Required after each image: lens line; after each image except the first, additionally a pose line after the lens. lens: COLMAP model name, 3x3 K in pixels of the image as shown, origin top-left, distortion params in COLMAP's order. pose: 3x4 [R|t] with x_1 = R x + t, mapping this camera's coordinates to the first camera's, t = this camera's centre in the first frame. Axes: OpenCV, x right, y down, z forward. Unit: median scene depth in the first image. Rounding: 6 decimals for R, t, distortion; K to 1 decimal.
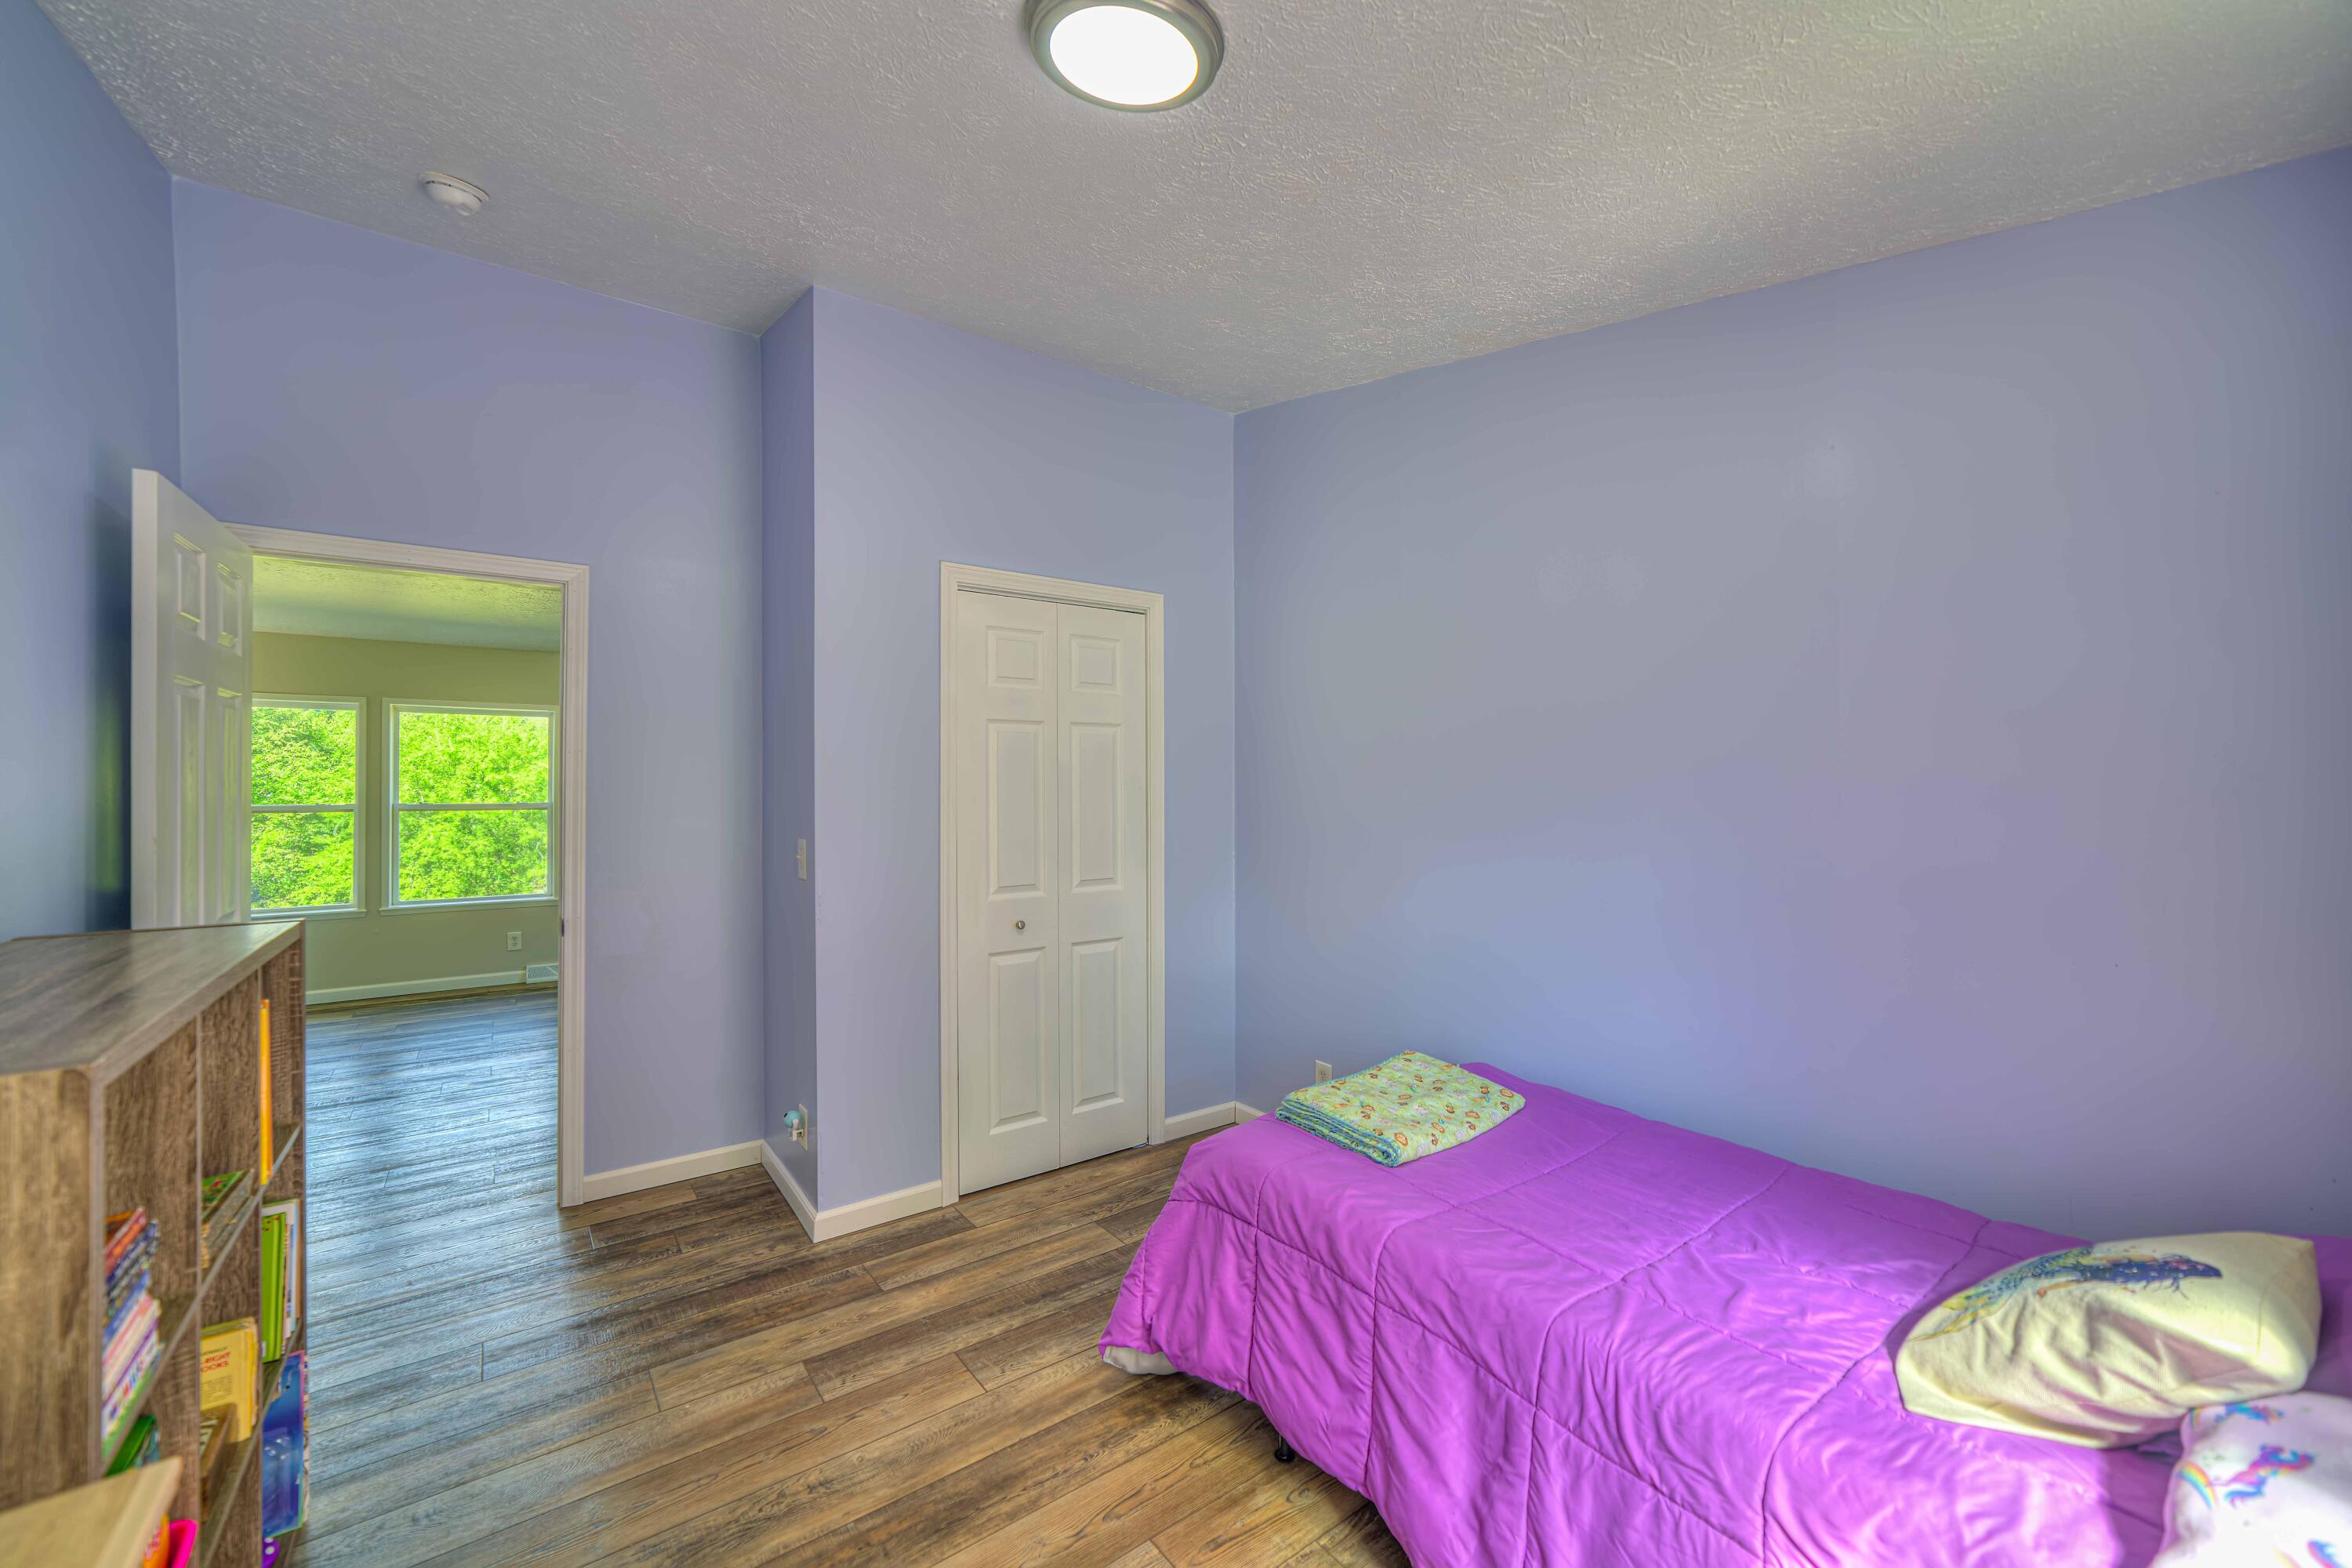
lens RADIAL K [[901.3, 0, 1176.0], [0, 901.3, 784.0], [0, 0, 1]] dist [-0.023080, 0.009356]
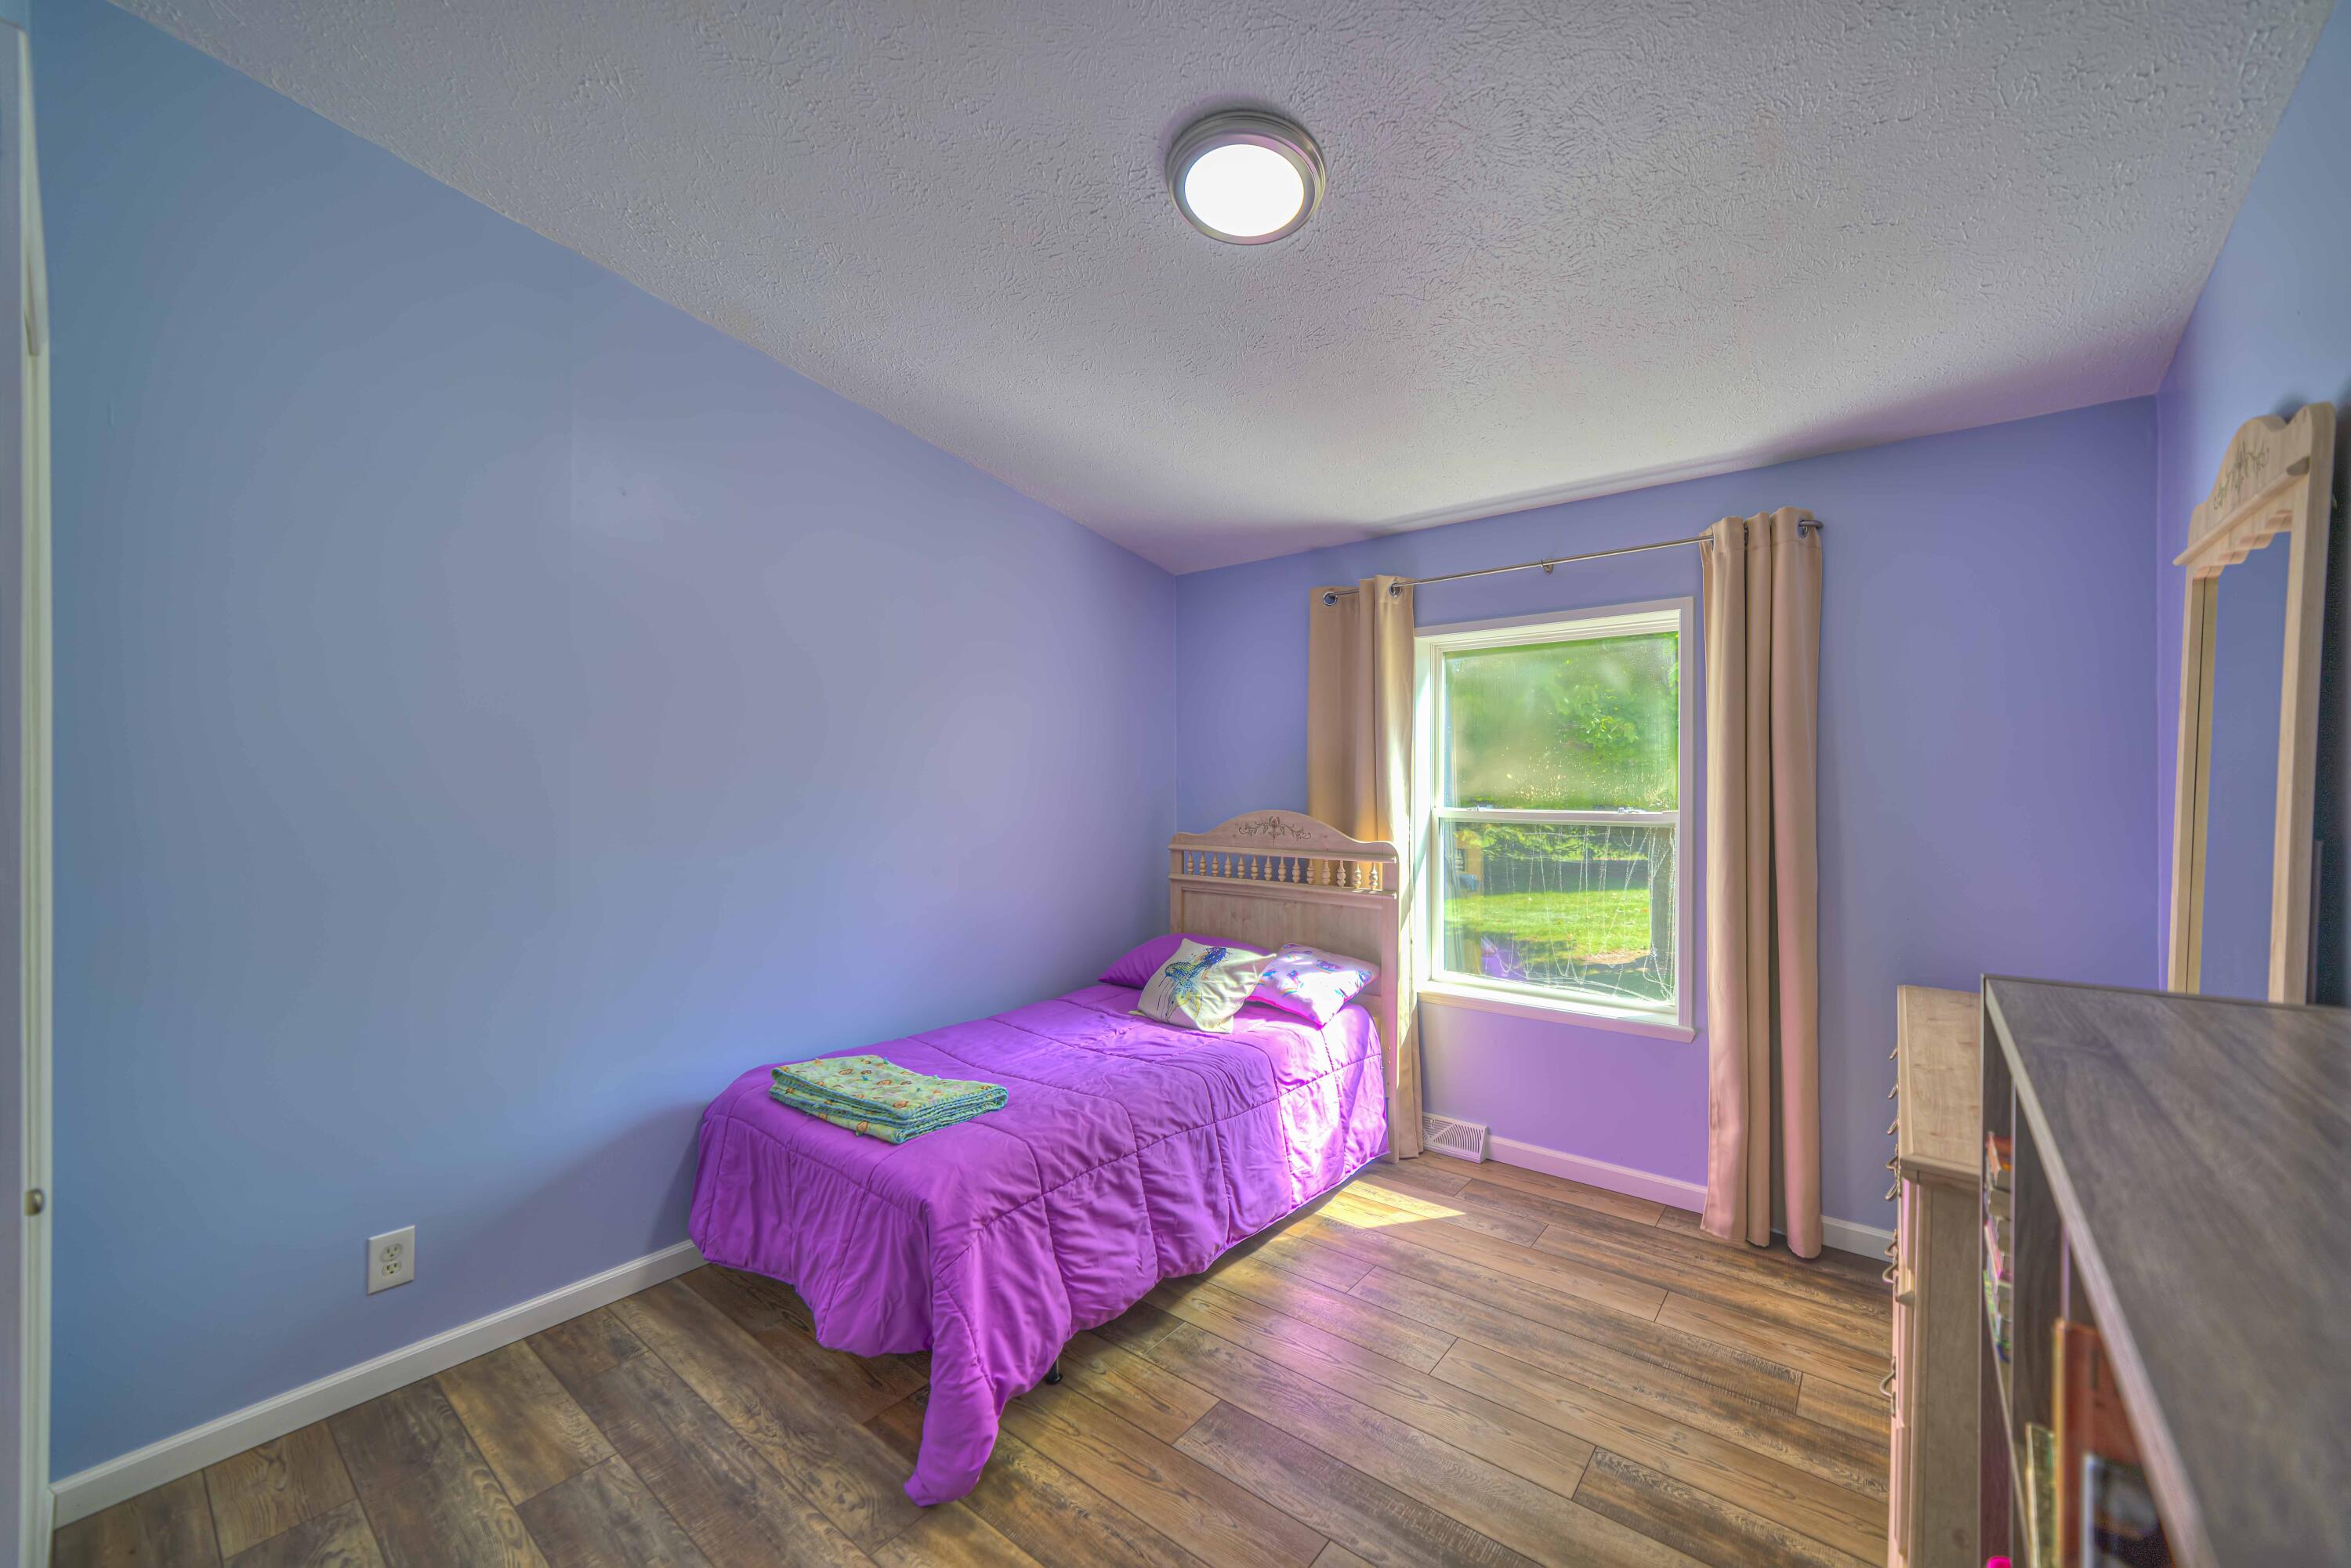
lens RADIAL K [[900.9, 0, 1175.5], [0, 900.9, 784.0], [0, 0, 1]] dist [-0.023080, 0.009356]
pose [[-0.240528, -0.004069, 0.970634, -1.086759], [-0.004232, 0.999986, 0.003144, 0.004361], [-0.970633, -0.003352, -0.240542, 1.223992]]
